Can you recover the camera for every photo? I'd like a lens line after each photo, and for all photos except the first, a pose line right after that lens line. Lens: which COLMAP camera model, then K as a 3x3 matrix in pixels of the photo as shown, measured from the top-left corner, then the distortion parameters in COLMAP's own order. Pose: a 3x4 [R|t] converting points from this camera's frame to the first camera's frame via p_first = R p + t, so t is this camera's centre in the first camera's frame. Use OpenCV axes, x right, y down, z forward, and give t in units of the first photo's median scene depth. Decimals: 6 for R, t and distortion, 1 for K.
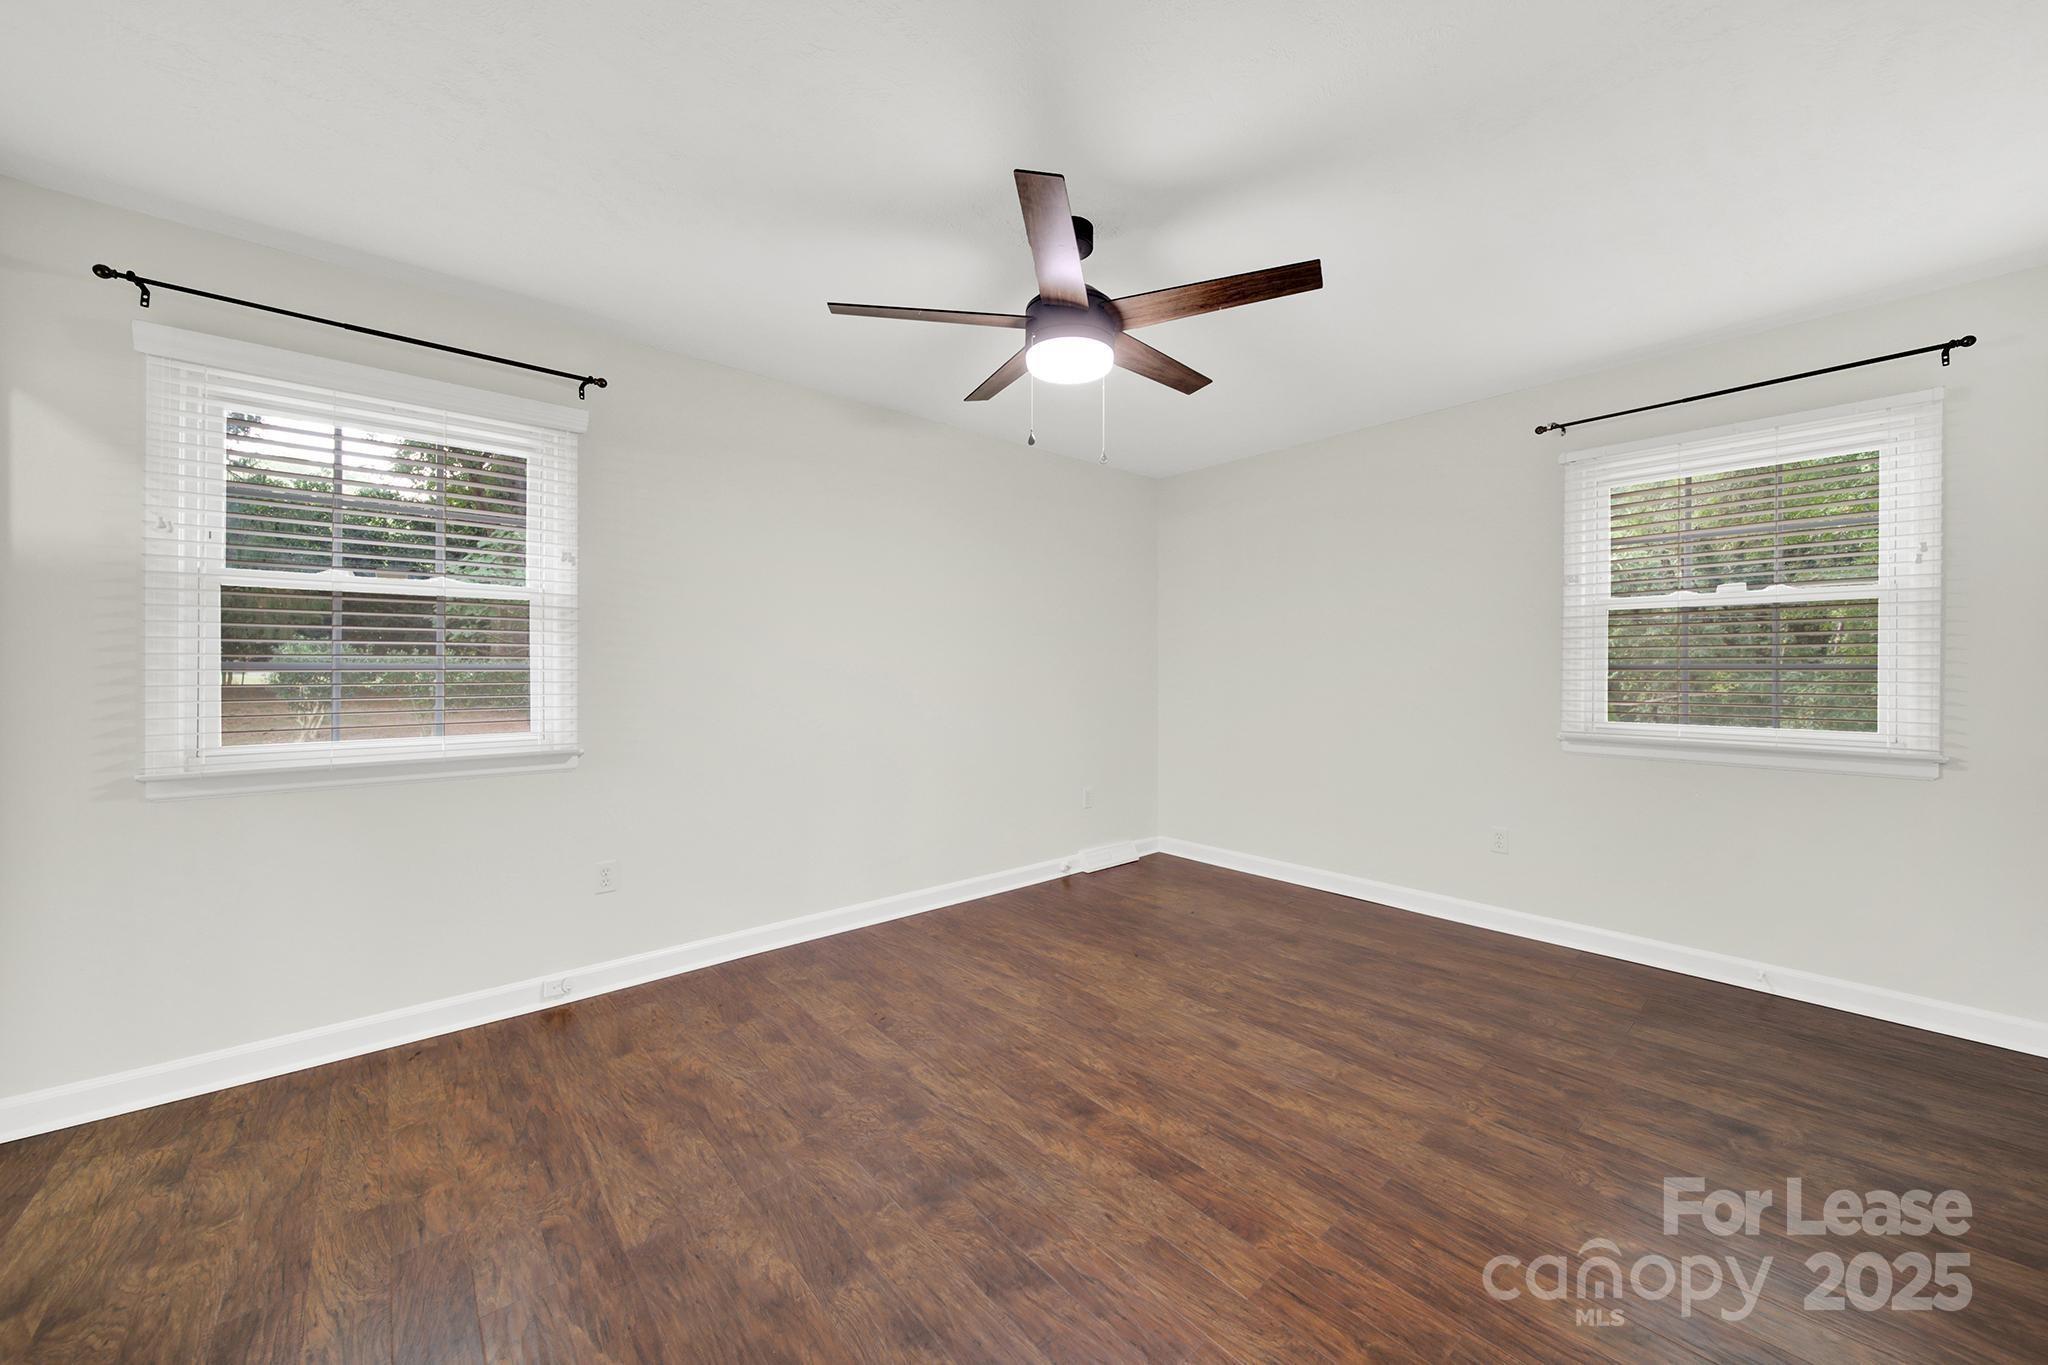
lens RADIAL K [[748.3, 0, 1032.2], [0, 748.3, 674.9], [0, 0, 1]] dist [0.000835, -0.000037]
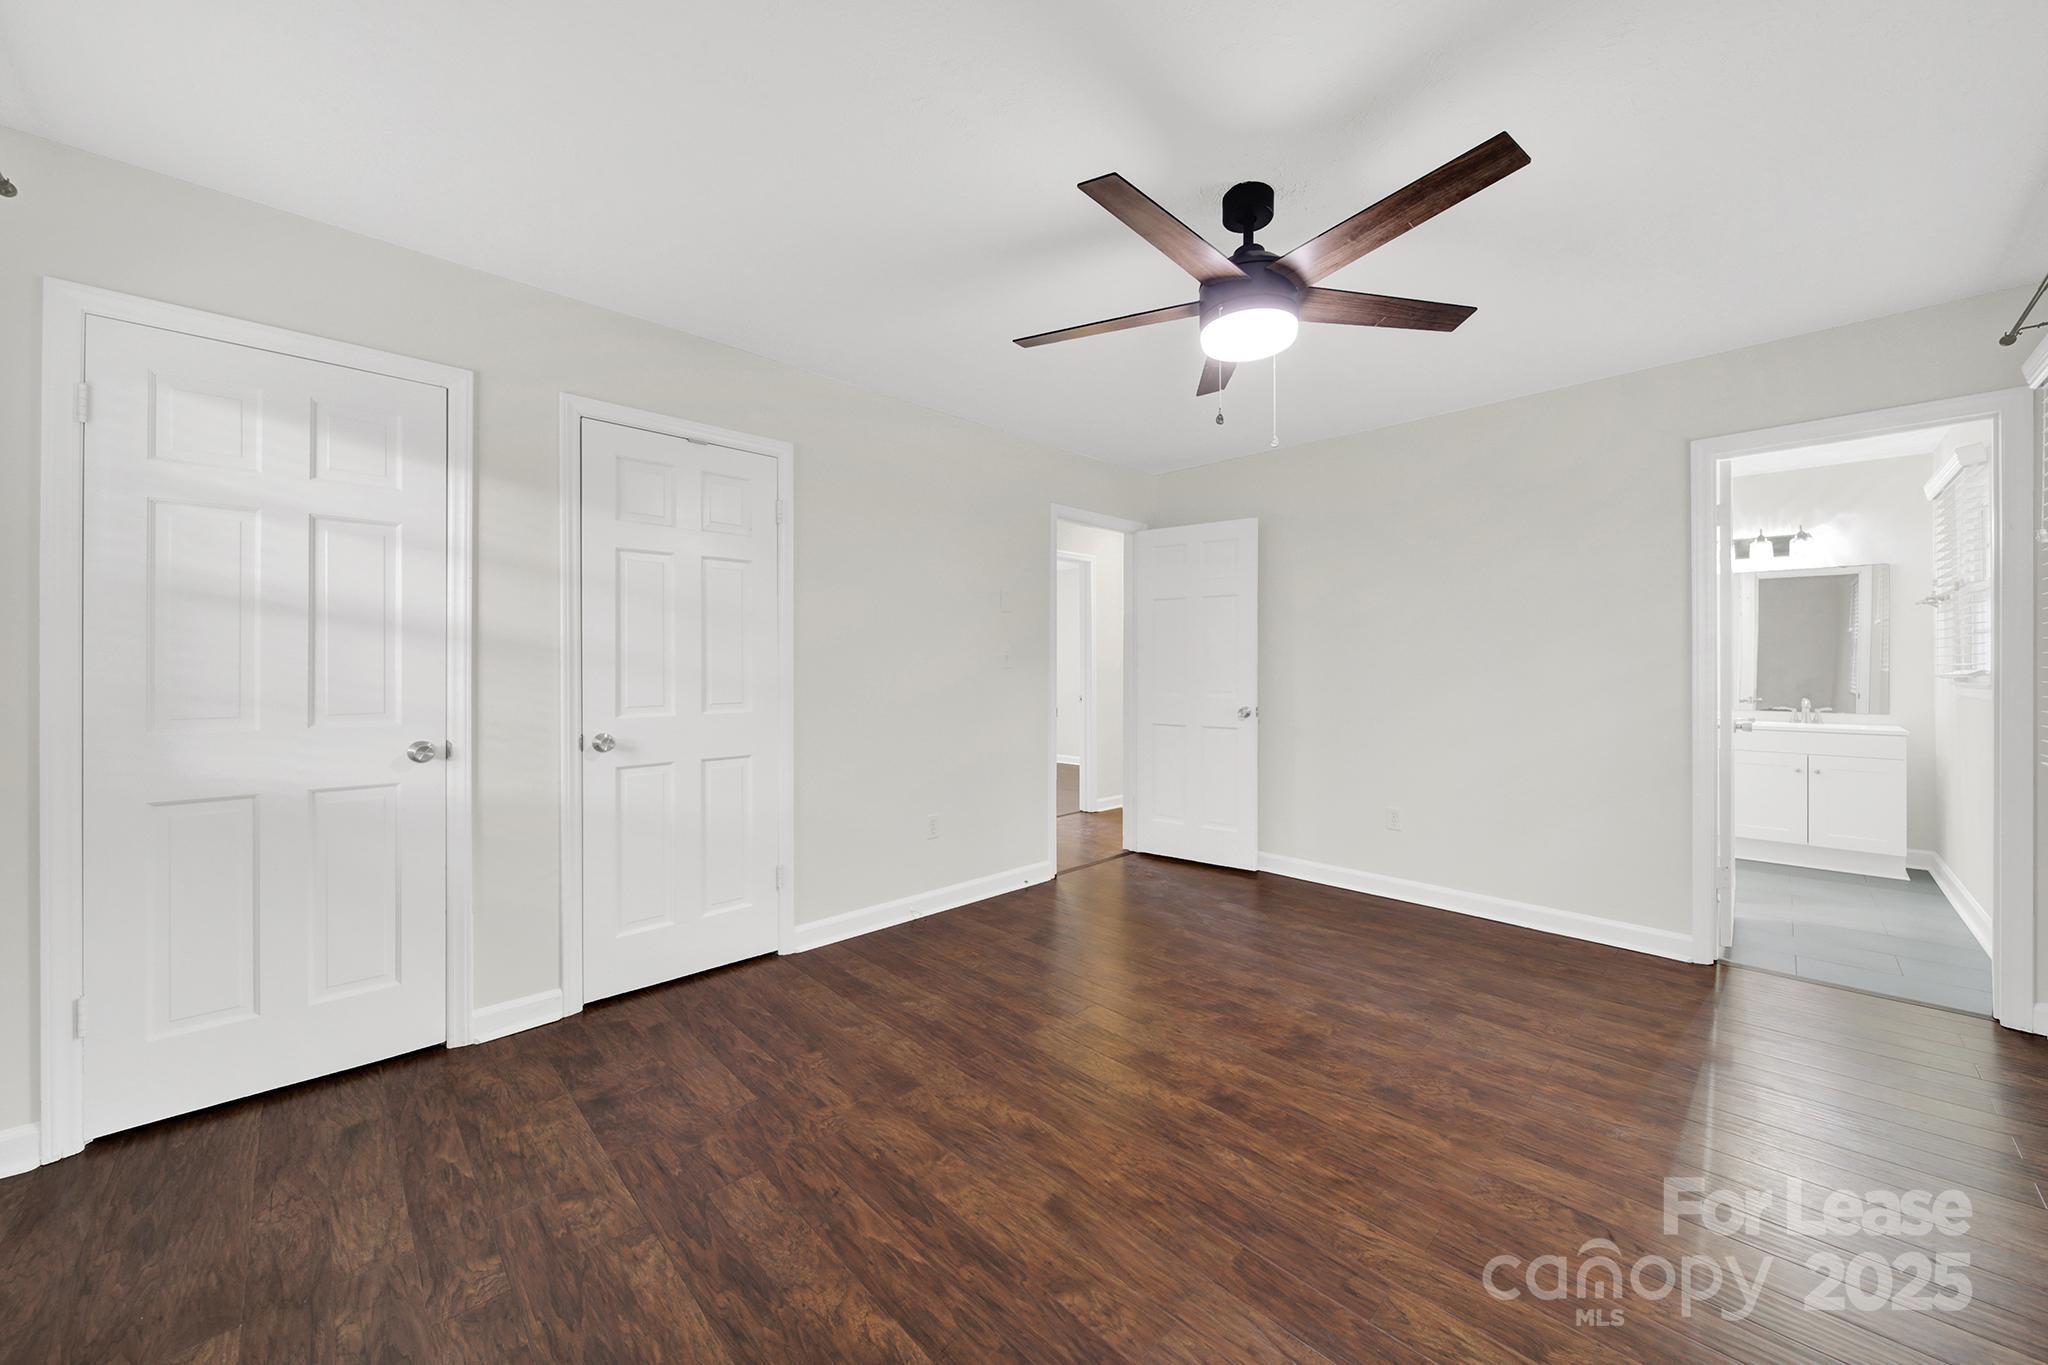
lens RADIAL K [[748.3, 0, 1018.9], [0, 748.3, 670.3], [0, 0, 1]] dist [0.000835, -0.000037]
pose [[-0.999179, -0.002068, -0.040461, 0.385769], [-0.002400, 0.999964, 0.008158, -0.009596], [0.040442, 0.008249, -0.999148, 1.975453]]
